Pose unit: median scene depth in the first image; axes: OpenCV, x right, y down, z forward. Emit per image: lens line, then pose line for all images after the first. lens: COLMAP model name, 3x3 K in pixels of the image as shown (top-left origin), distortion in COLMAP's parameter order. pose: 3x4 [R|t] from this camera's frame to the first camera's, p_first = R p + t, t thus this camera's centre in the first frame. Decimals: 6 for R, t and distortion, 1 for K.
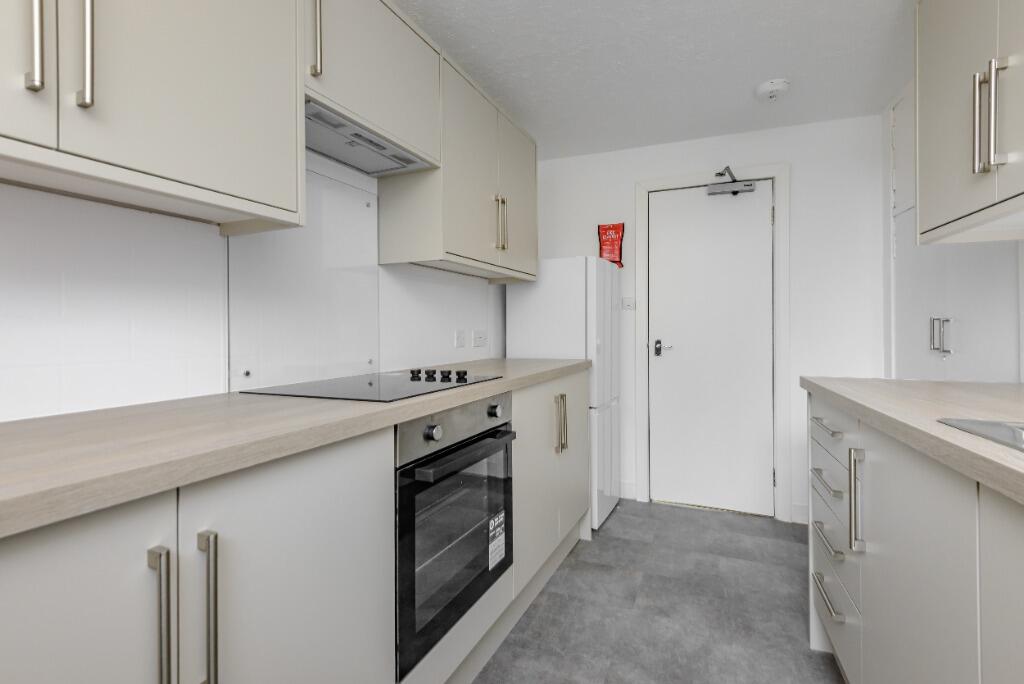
lens RADIAL K [[466.2, 0, 511.3], [0, 466.2, 330.9], [0, 0, 1]] dist [0.035031, -0.017810]
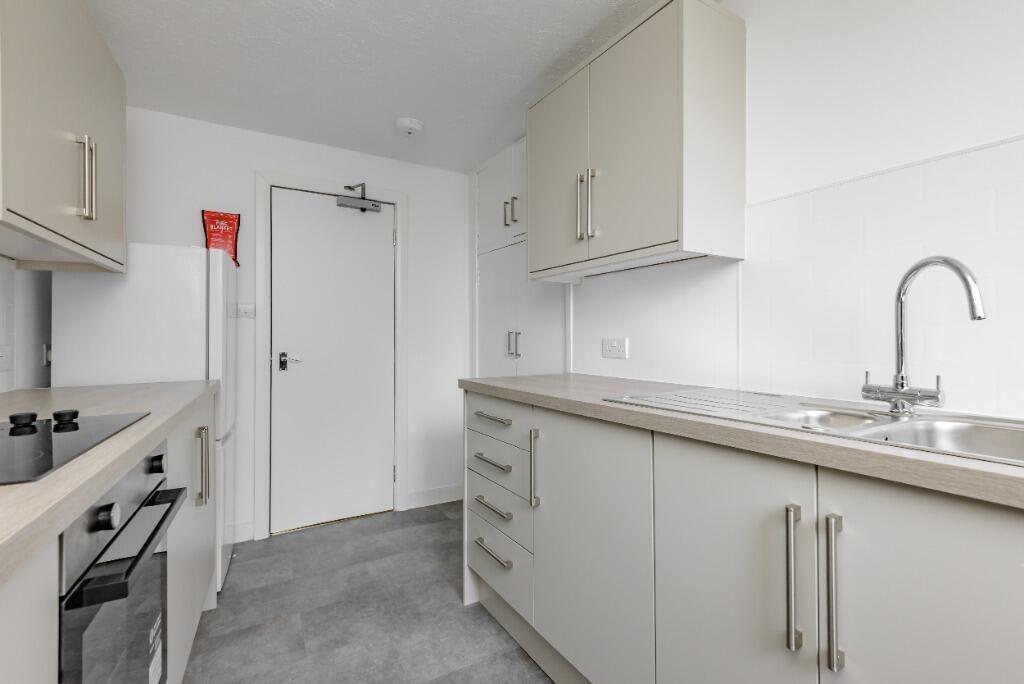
lens RADIAL K [[472.5, 0, 509.0], [0, 472.5, 336.3], [0, 0, 1]] dist [0.035827, -0.020118]
pose [[0.607973, 0.002240, 0.793955, -0.192732], [0.006290, 0.999951, -0.007637, -0.002560], [-0.793933, 0.009637, 0.607929, 0.123515]]
